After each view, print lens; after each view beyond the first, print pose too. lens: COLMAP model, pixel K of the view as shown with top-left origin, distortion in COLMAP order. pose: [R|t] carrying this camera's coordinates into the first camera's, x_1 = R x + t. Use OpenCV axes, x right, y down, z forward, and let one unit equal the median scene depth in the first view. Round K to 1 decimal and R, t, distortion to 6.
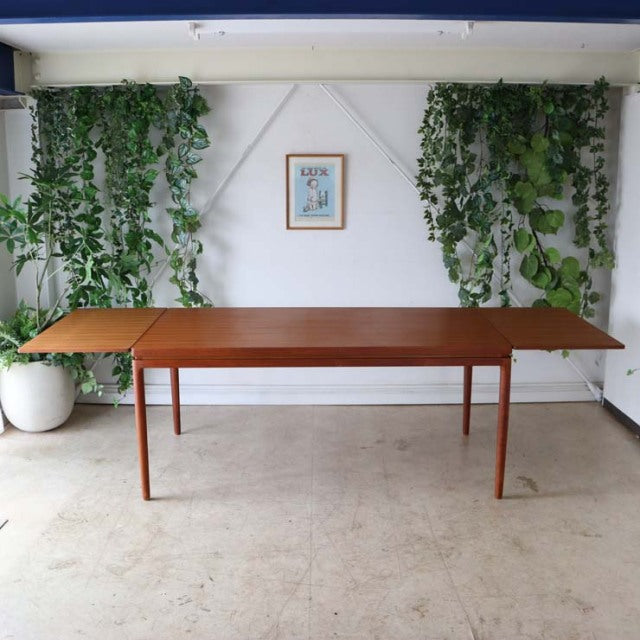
lens RADIAL K [[803.4, 0, 322.8], [0, 803.4, 324.8], [0, 0, 1]] dist [-0.149568, 0.000000]
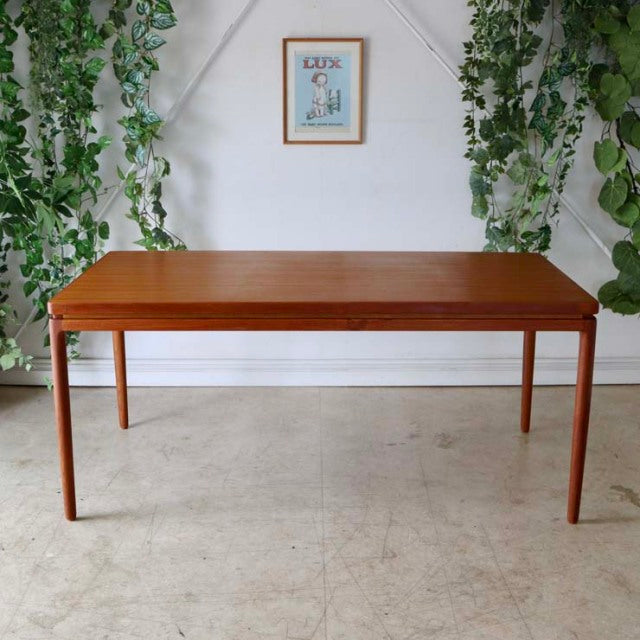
lens RADIAL K [[1002.8, 0, 305.8], [0, 1002.8, 340.0], [0, 0, 1]] dist [-0.080215, 0.000000]
pose [[0.999929, 0.000918, -0.011862, -0.015529], [-0.000381, 0.998976, 0.045232, 0.018558], [0.011891, -0.045225, 0.998906, 0.099194]]
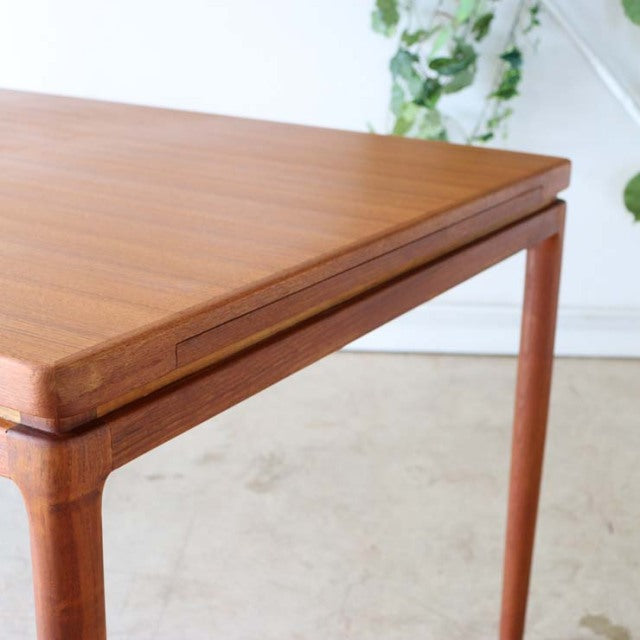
lens RADIAL K [[1103.1, 0, 315.4], [0, 1103.1, 338.2], [0, 0, 1]] dist [-0.015388, 0.000000]
pose [[0.998597, 0.036910, -0.037974, 0.134794], [-0.031645, 0.990883, 0.130955, 0.024815], [0.042461, -0.129569, 0.990661, 0.509016]]
